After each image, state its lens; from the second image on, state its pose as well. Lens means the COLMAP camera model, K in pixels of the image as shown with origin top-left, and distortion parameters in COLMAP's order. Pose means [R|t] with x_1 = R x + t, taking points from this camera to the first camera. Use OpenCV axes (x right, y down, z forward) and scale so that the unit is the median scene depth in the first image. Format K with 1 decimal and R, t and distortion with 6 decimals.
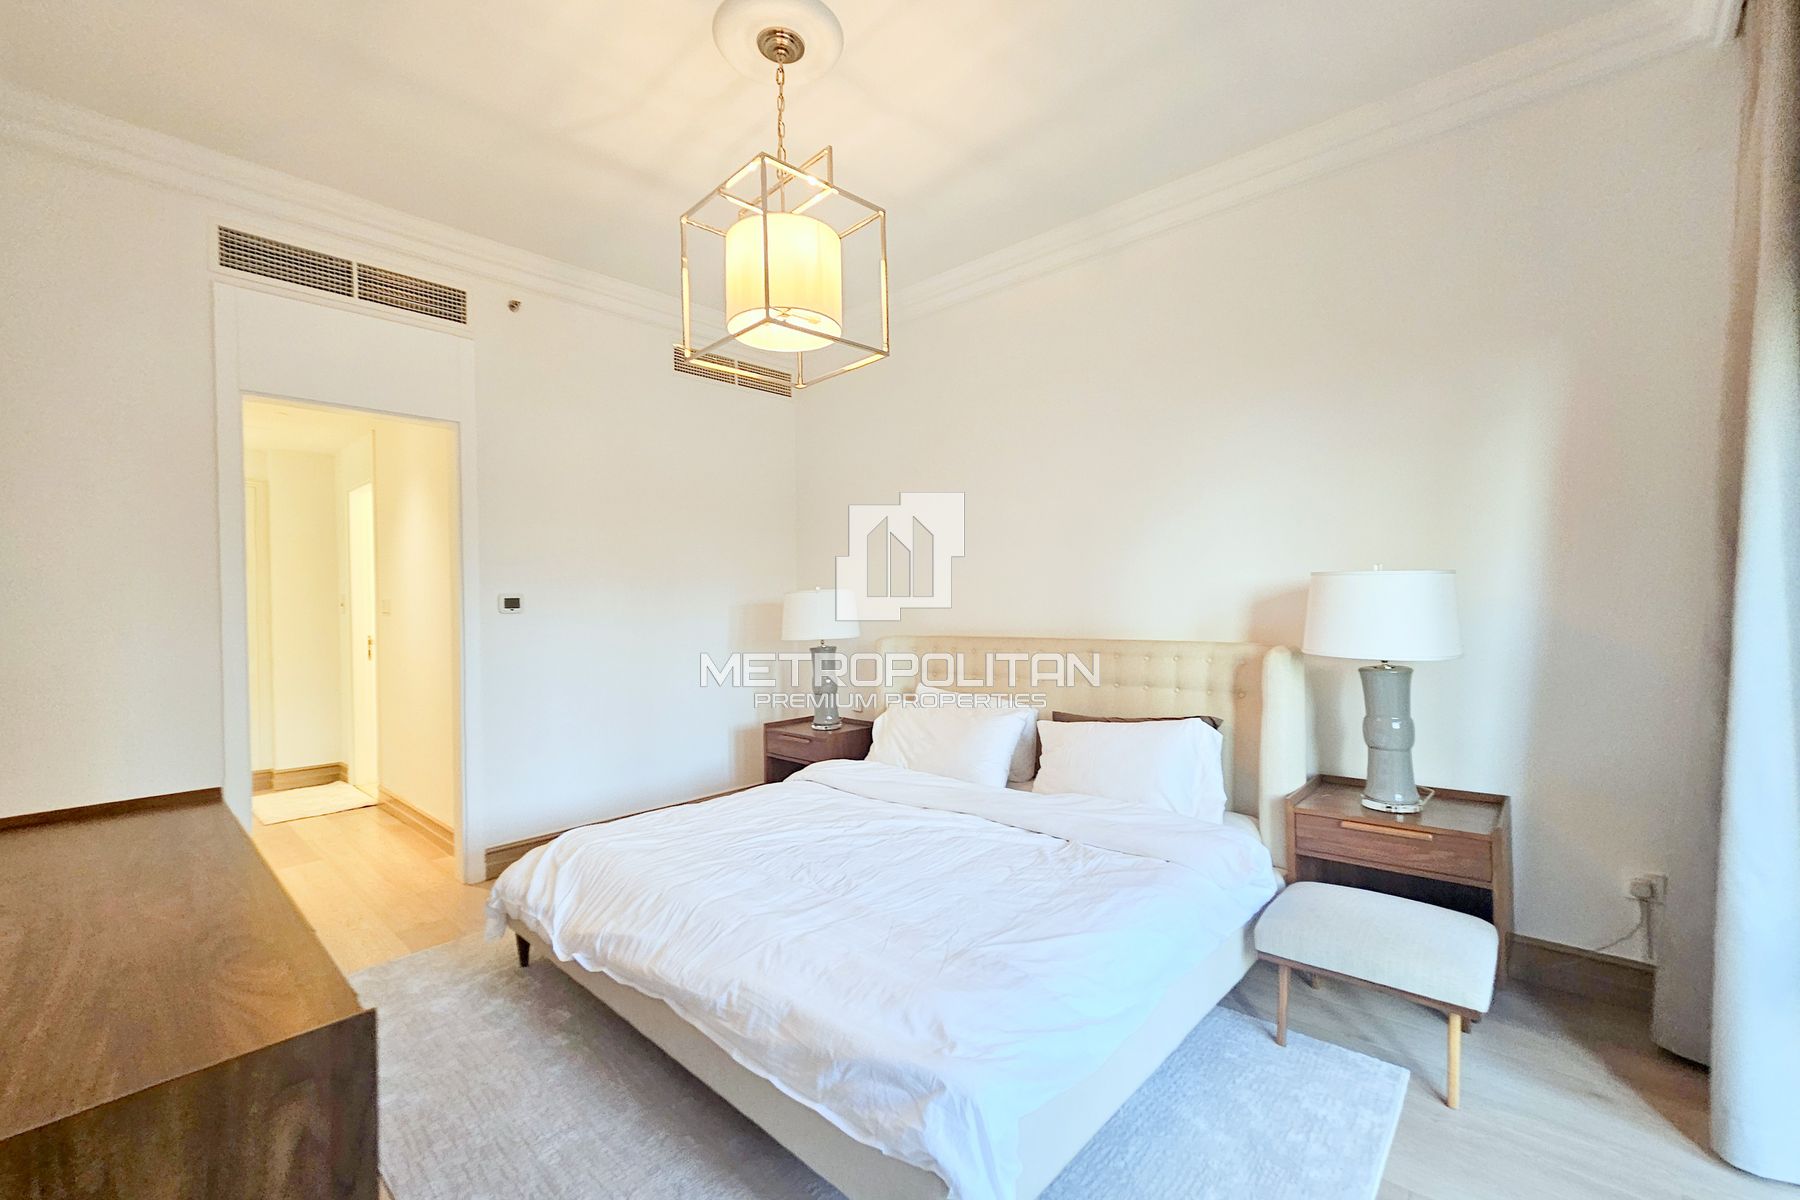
lens RADIAL K [[740.5, 0, 897.0], [0, 740.5, 607.9], [0, 0, 1]] dist [0.012961, -0.010934]
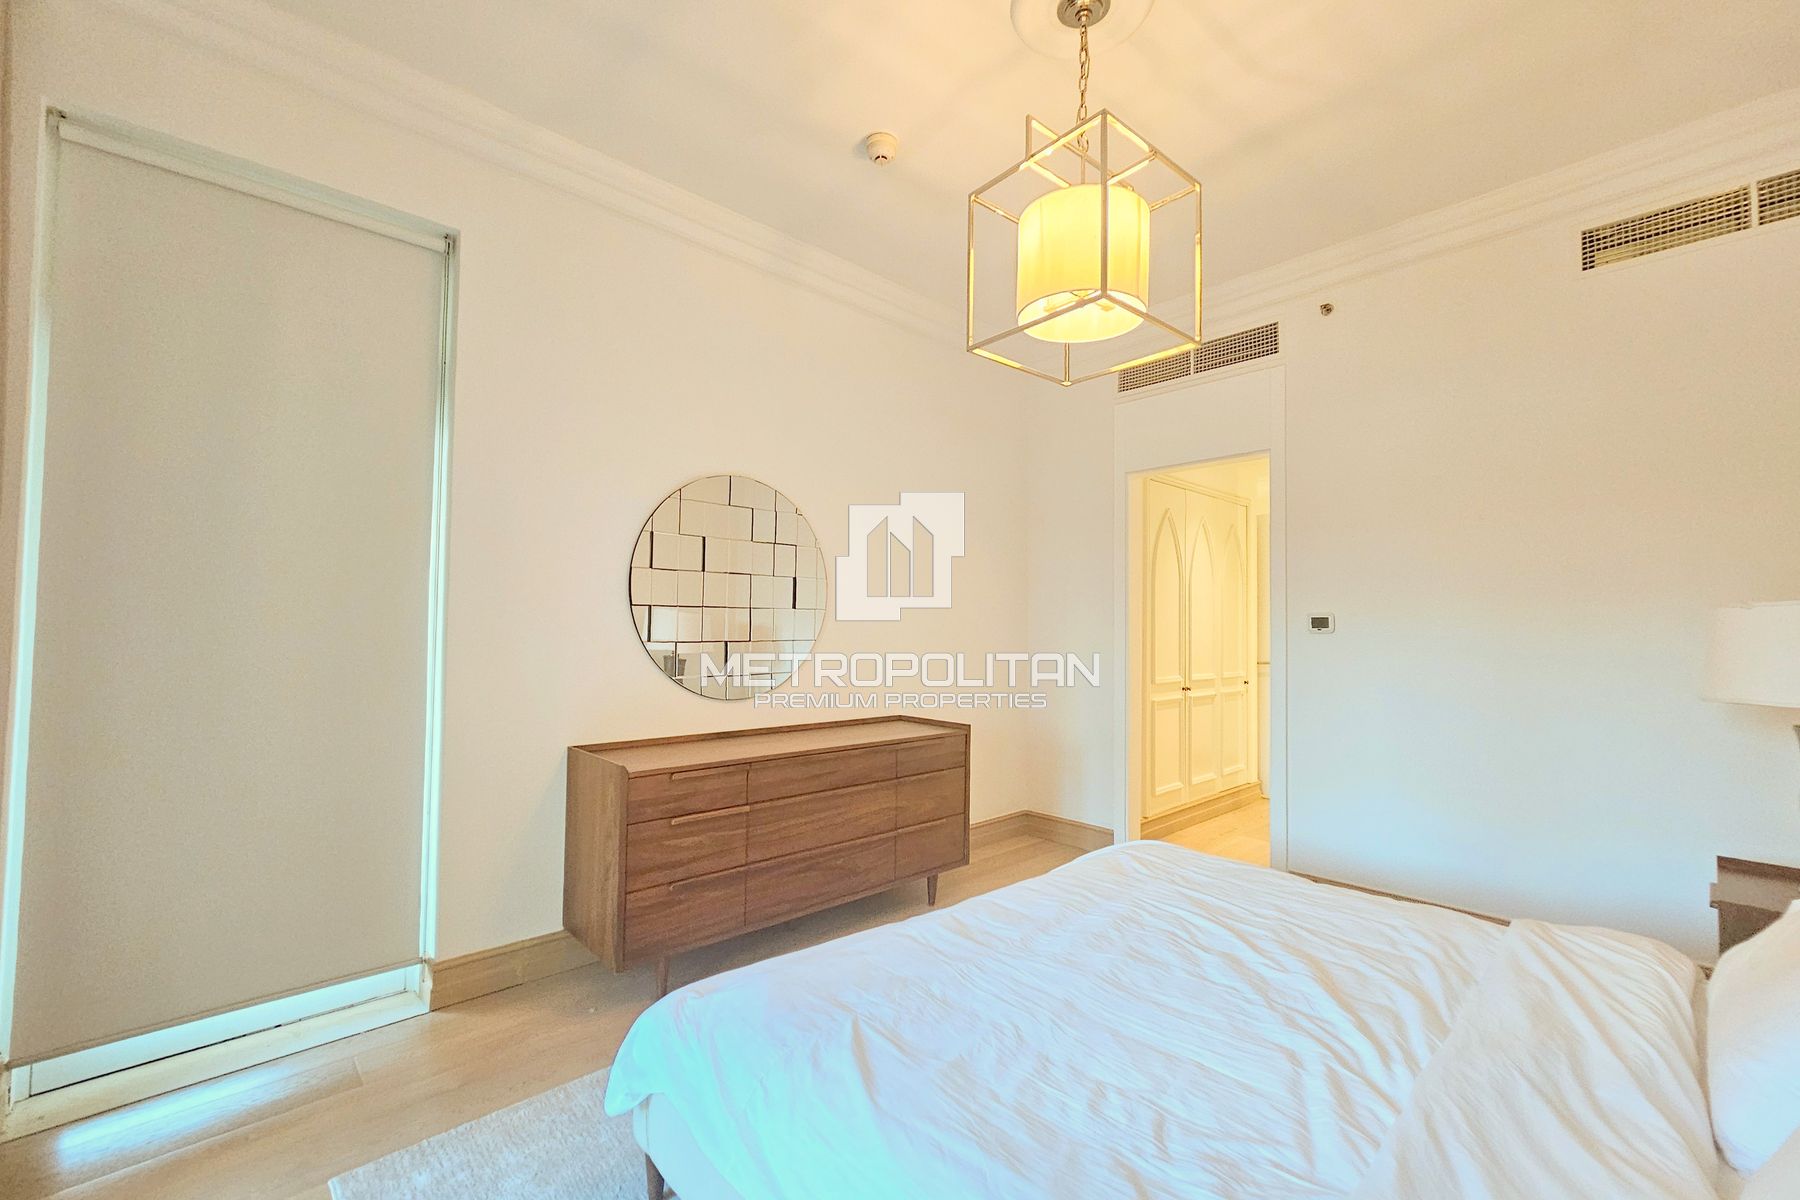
lens RADIAL K [[740.5, 0, 897.0], [0, 740.5, 607.9], [0, 0, 1]] dist [0.012961, -0.010934]
pose [[-0.065714, -0.012860, -0.997756, 0.621408], [-0.020534, 0.999723, -0.011533, -0.004833], [0.997627, 0.019730, -0.065960, 0.707734]]
